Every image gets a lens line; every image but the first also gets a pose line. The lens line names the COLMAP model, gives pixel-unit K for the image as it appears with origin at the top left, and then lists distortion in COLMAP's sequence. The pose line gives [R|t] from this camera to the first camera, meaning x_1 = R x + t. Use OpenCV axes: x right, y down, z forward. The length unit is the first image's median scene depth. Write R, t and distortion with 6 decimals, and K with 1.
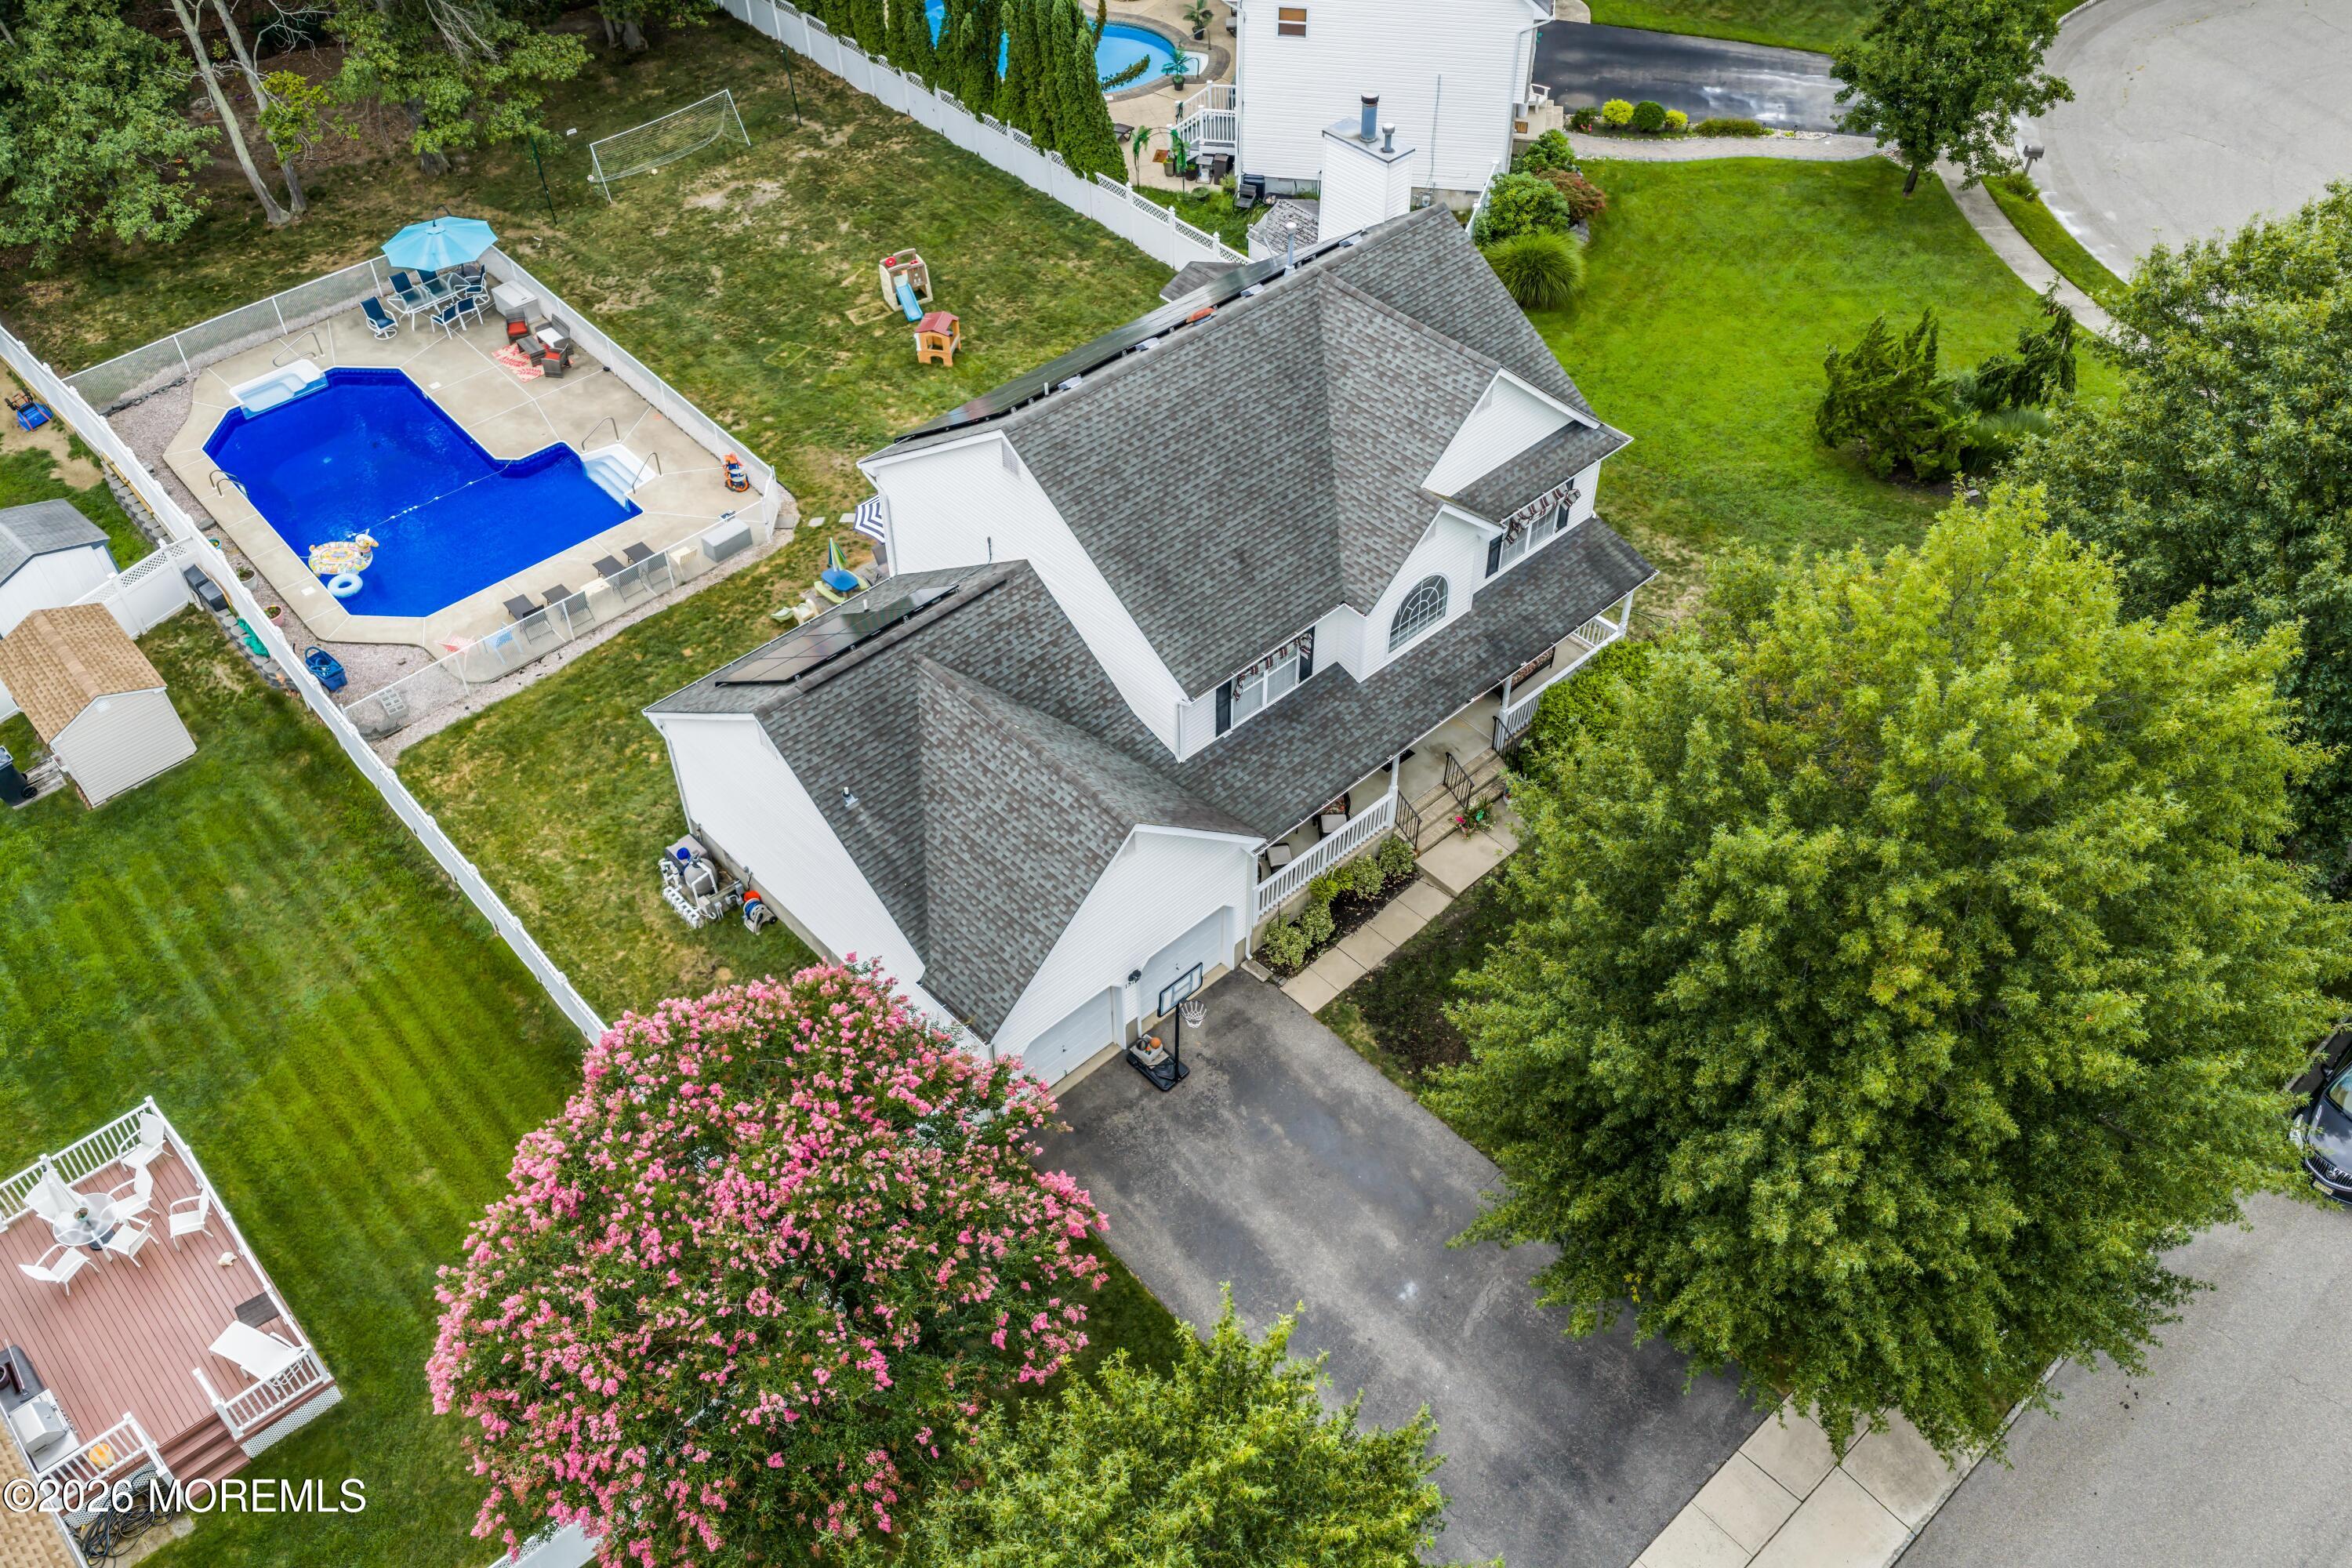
lens RADIAL K [[1936.4, 0, 1176.0], [0, 1936.4, 784.0], [0, 0, 1]] dist [0.007079, 0.000342]
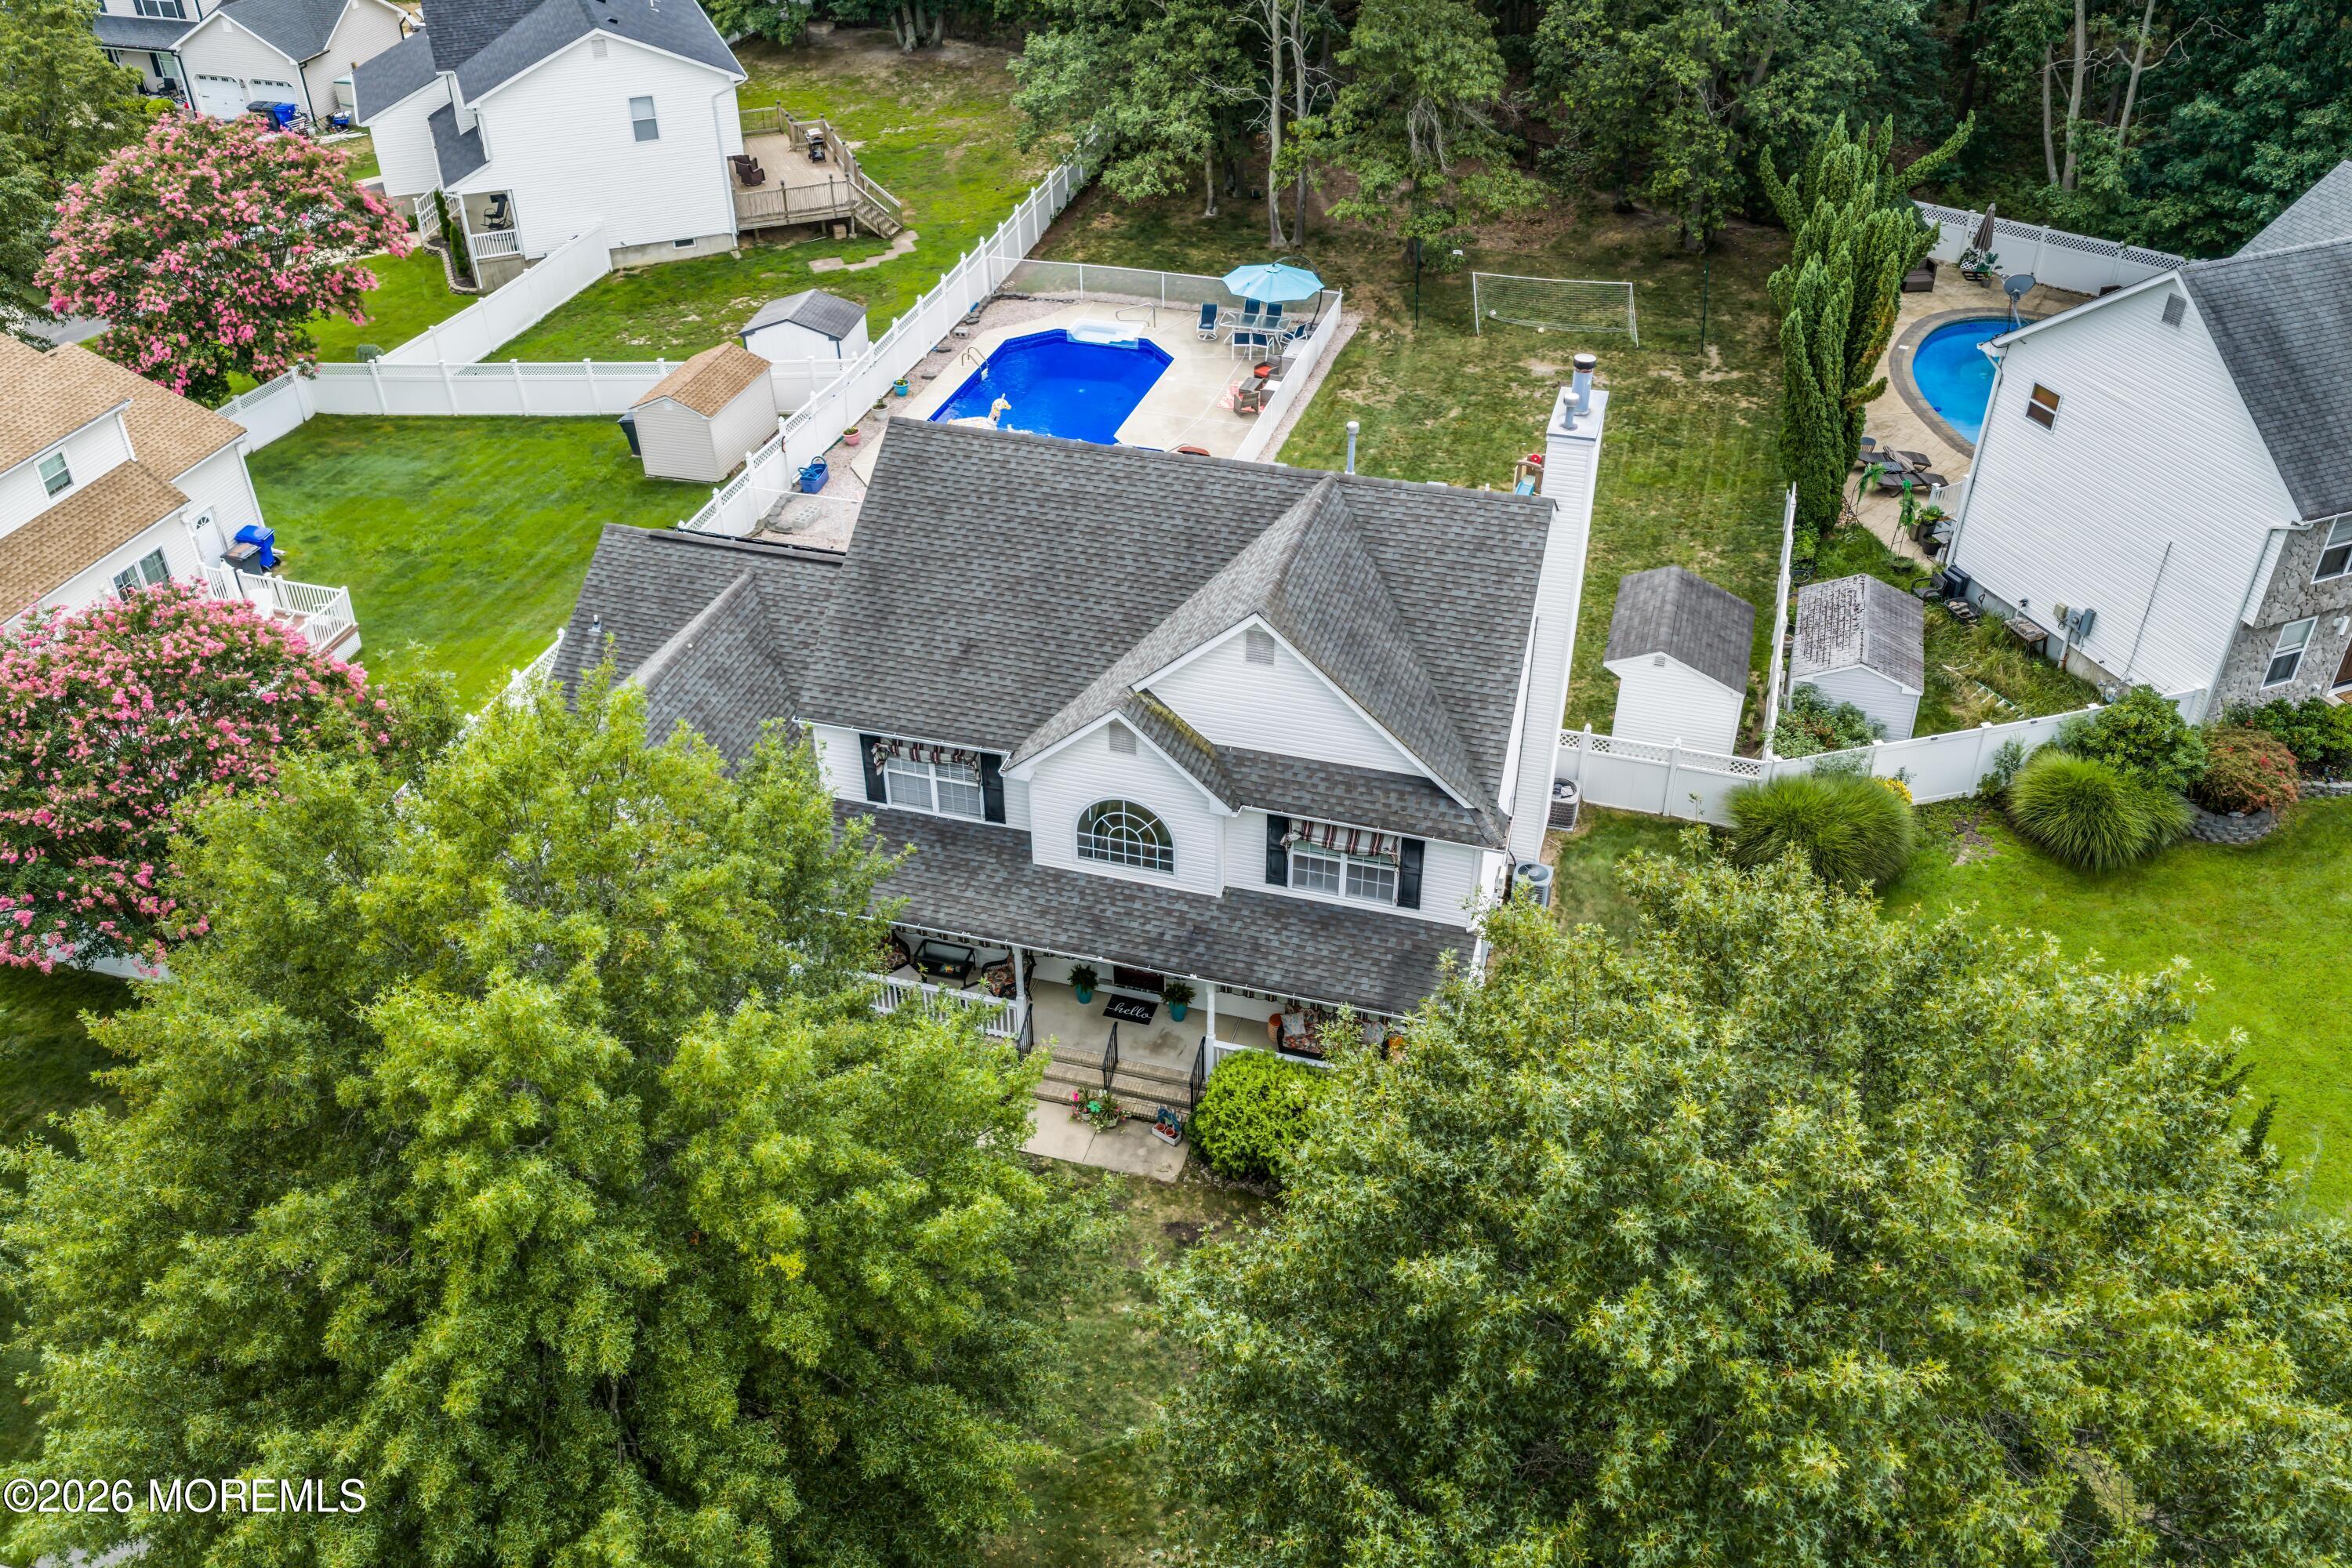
lens RADIAL K [[1936.4, 0, 1176.0], [0, 1936.4, 784.0], [0, 0, 1]] dist [0.007079, 0.000342]
pose [[0.507422, 0.506005, -0.697483, 0.592001], [-0.604595, 0.785813, 0.130240, -0.193346], [0.613994, 0.355607, 0.704667, 0.341310]]
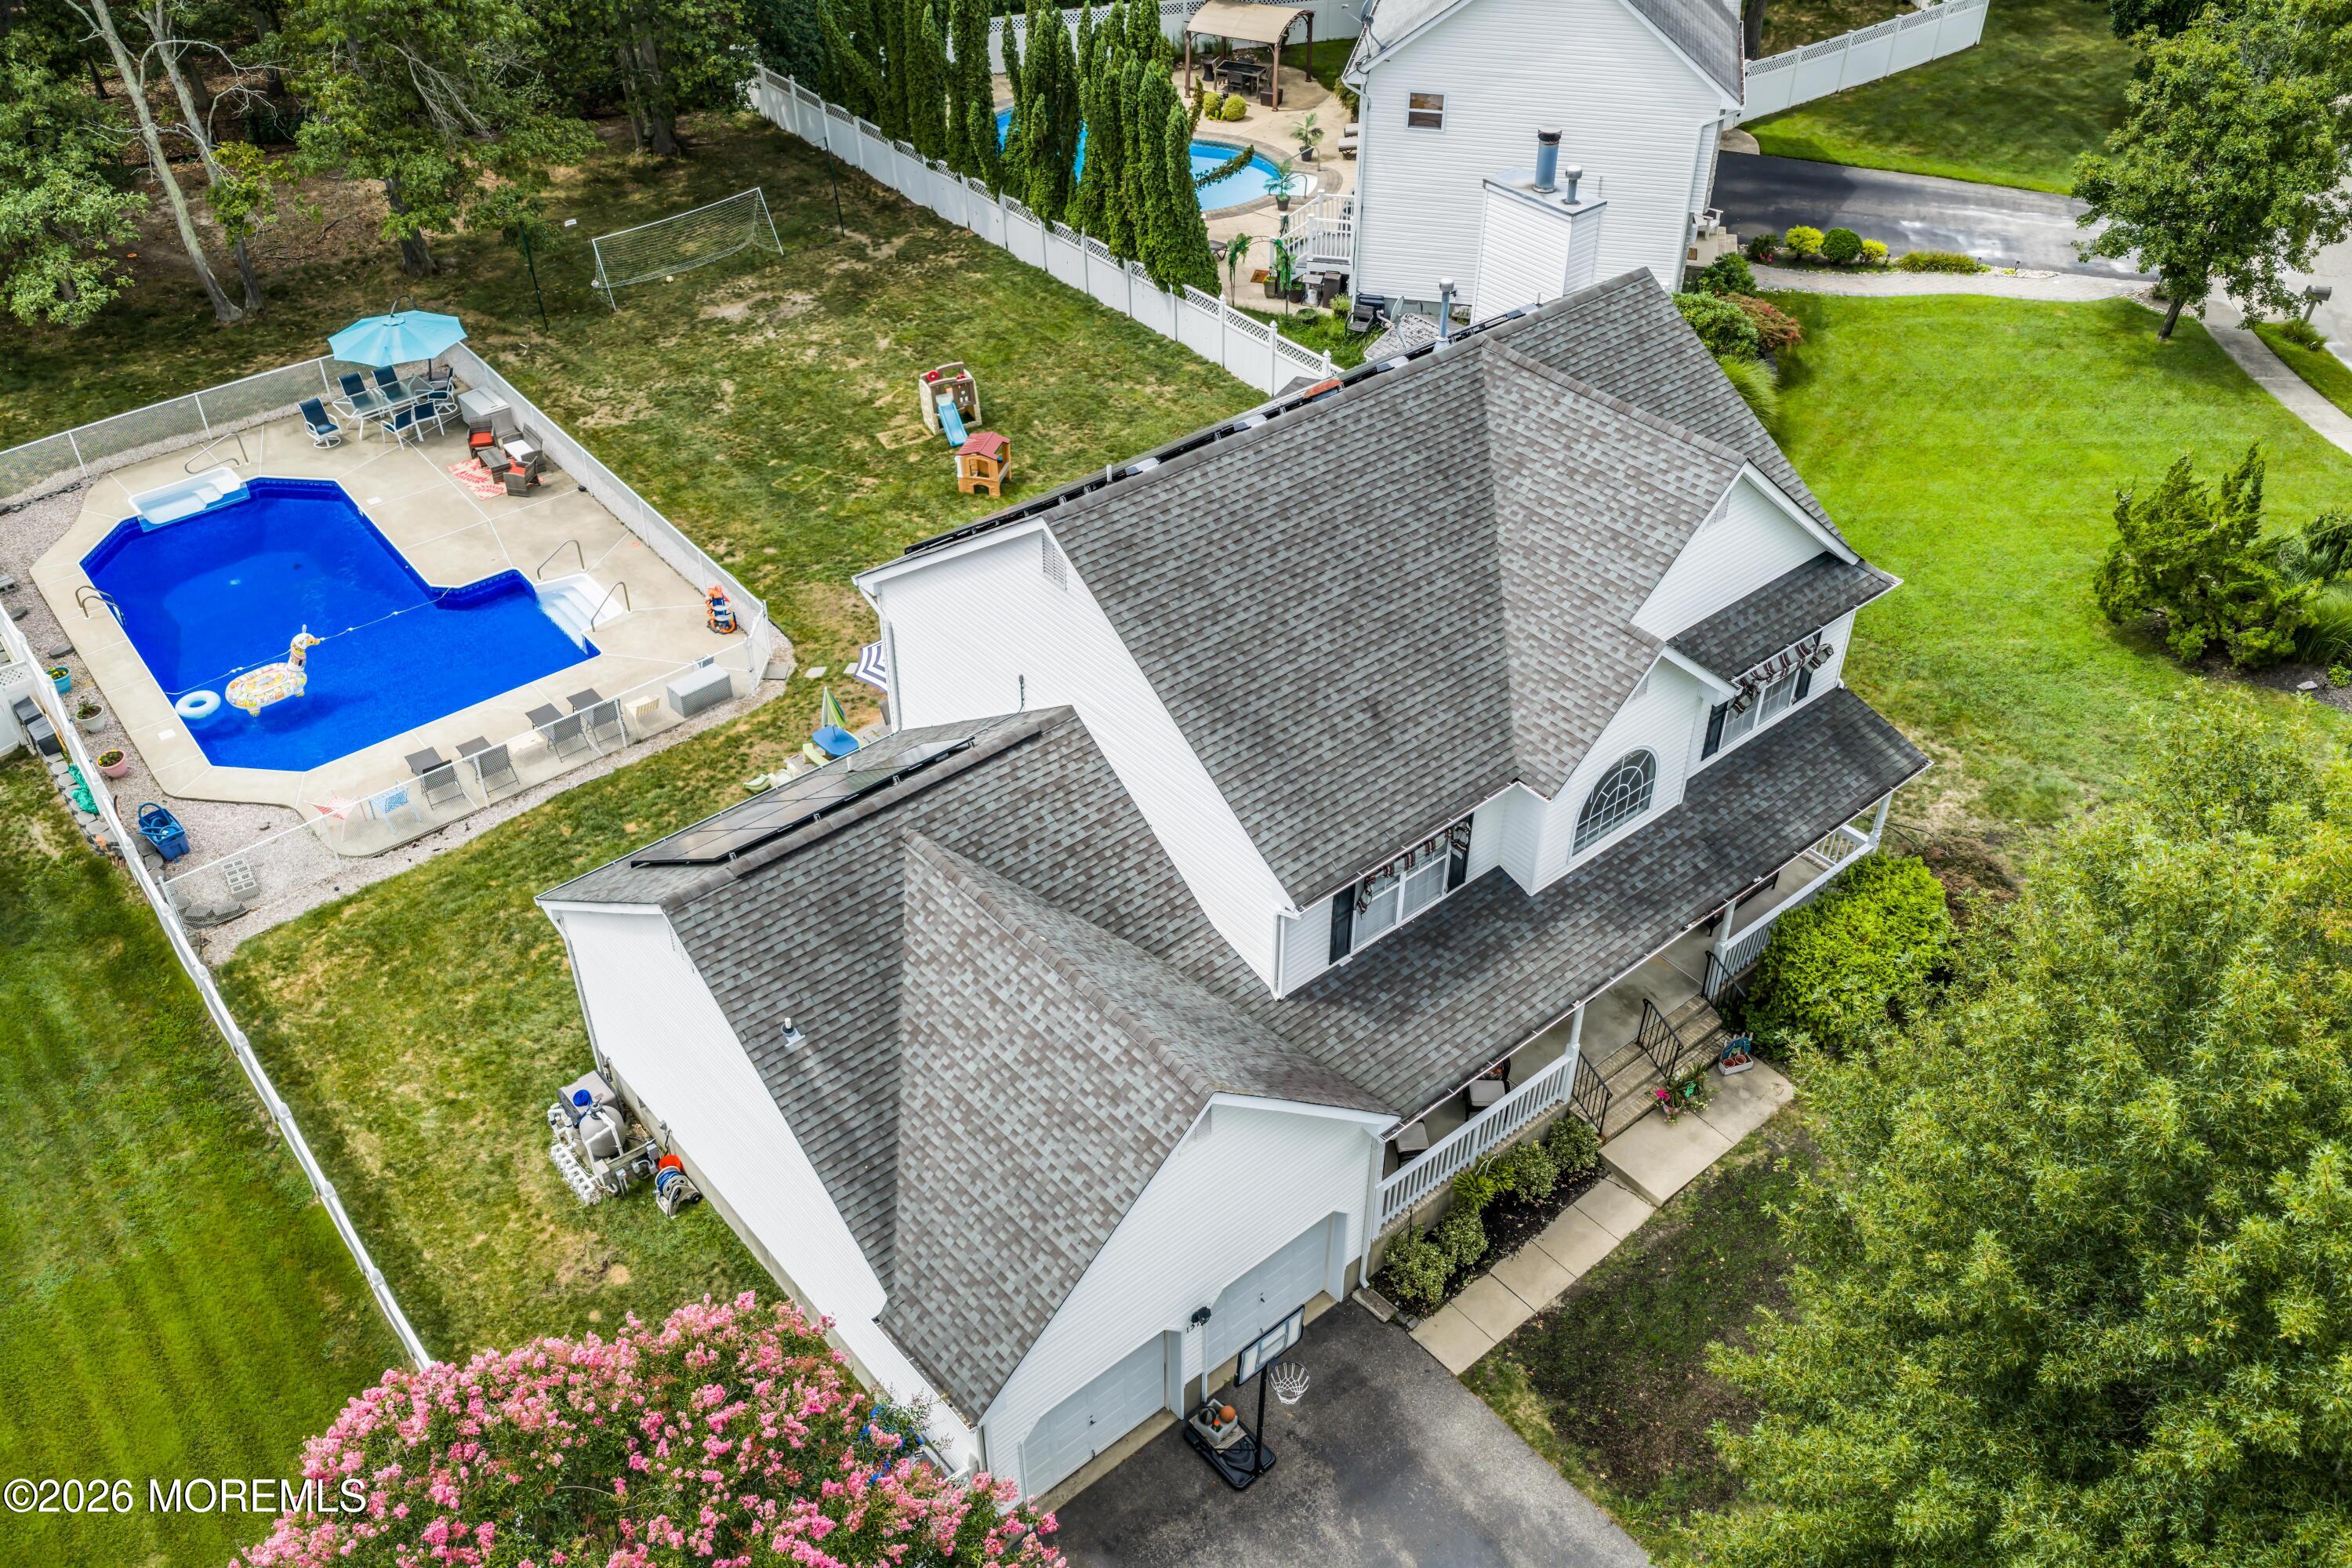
lens RADIAL K [[1936.4, 0, 1176.0], [0, 1936.4, 784.0], [0, 0, 1]] dist [0.007079, 0.000342]
pose [[0.998800, 0.035780, -0.033447, -0.010821], [-0.039411, 0.992570, -0.115113, -0.005060], [0.029080, 0.116293, 0.992789, 0.235153]]
